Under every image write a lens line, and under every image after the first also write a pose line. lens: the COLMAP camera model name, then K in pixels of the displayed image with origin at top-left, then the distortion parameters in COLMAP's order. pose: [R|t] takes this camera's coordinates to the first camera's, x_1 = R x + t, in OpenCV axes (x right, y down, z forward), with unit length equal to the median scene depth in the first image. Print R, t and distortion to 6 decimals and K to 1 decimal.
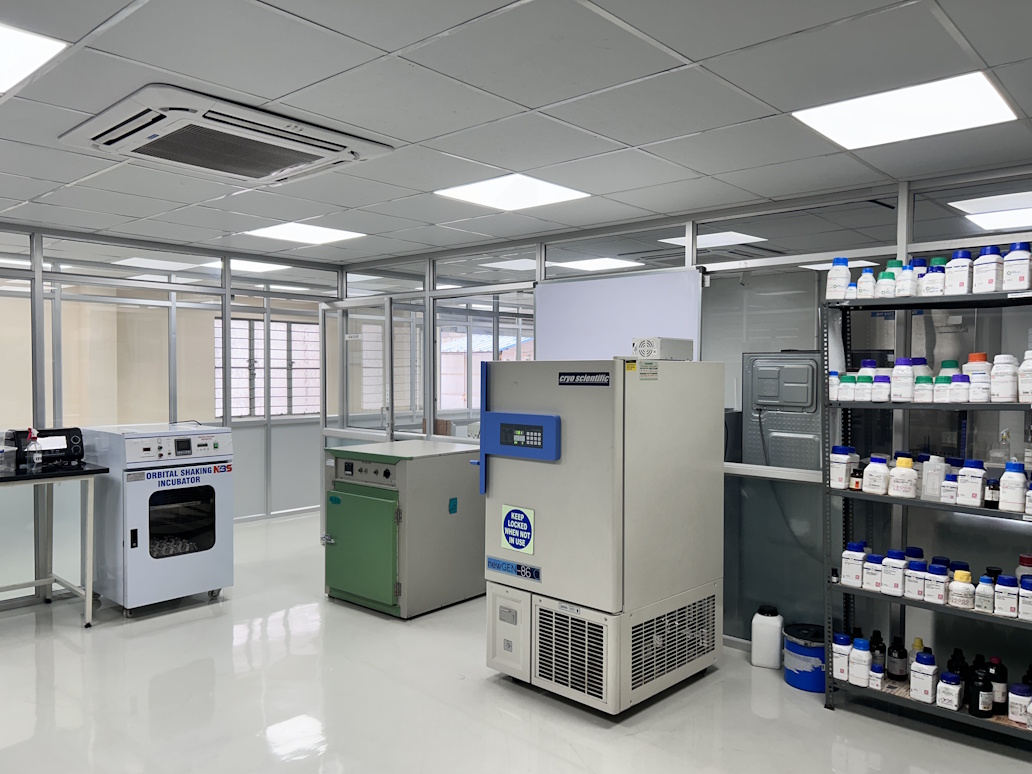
lens RADIAL K [[777.9, 0, 512.5], [0, 777.9, 386.2], [0, 0, 1]] dist [0.053637, -0.059328]
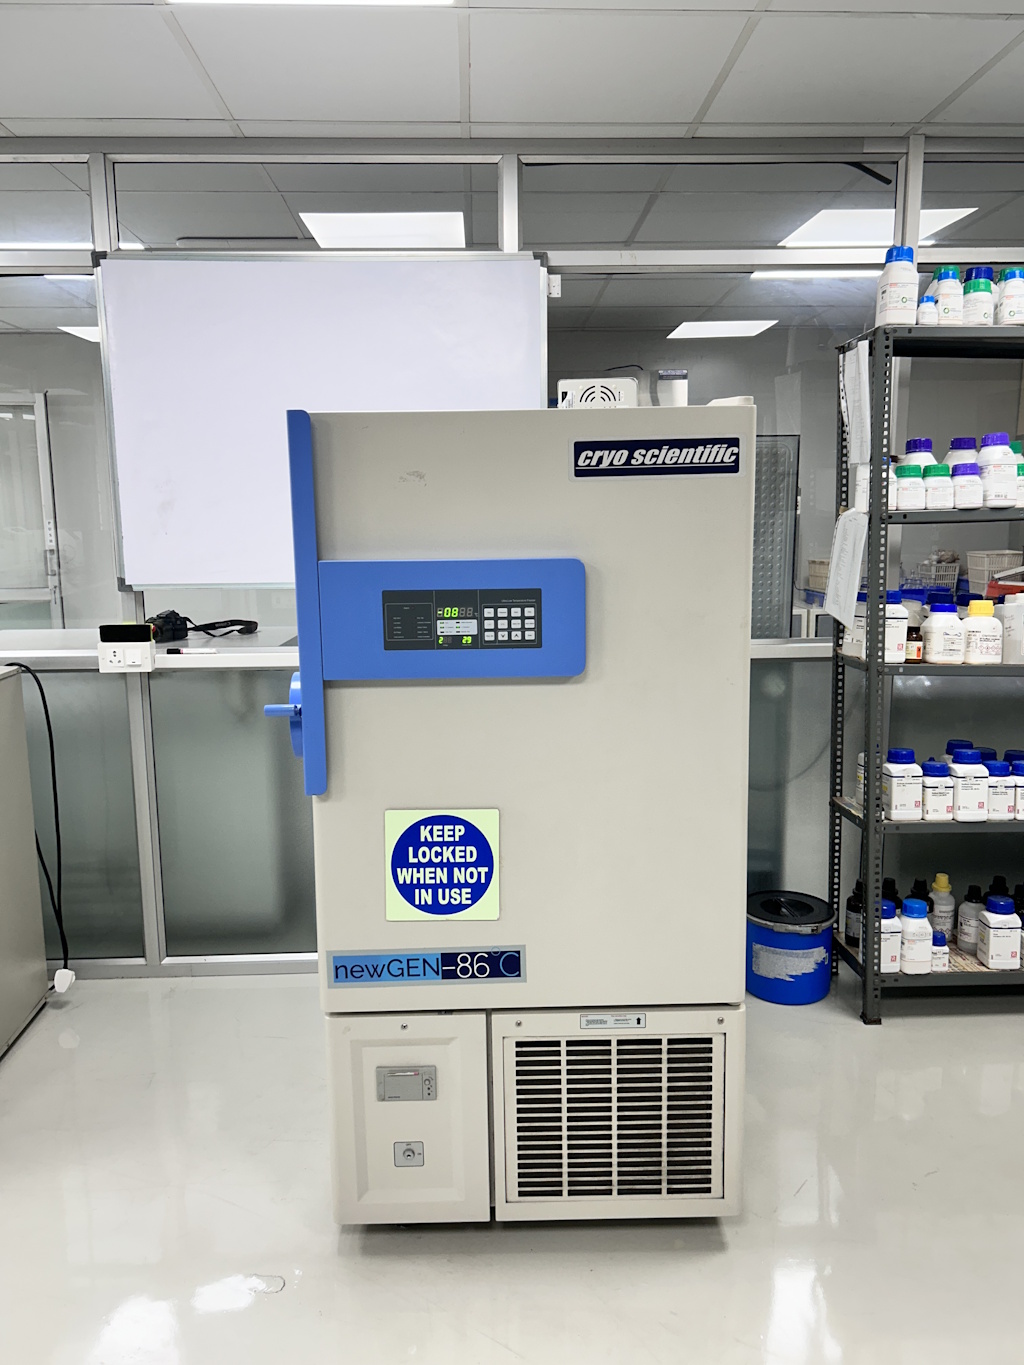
lens RADIAL K [[1028.9, 0, 512.0], [0, 1028.9, 682.5], [0, 0, 1]] dist [0.053637, -0.059328]
pose [[0.717203, -0.125552, 0.685461, -0.314406], [0.035012, 0.988886, 0.144495, 0.023682], [-0.695984, -0.079632, 0.713628, 0.643938]]
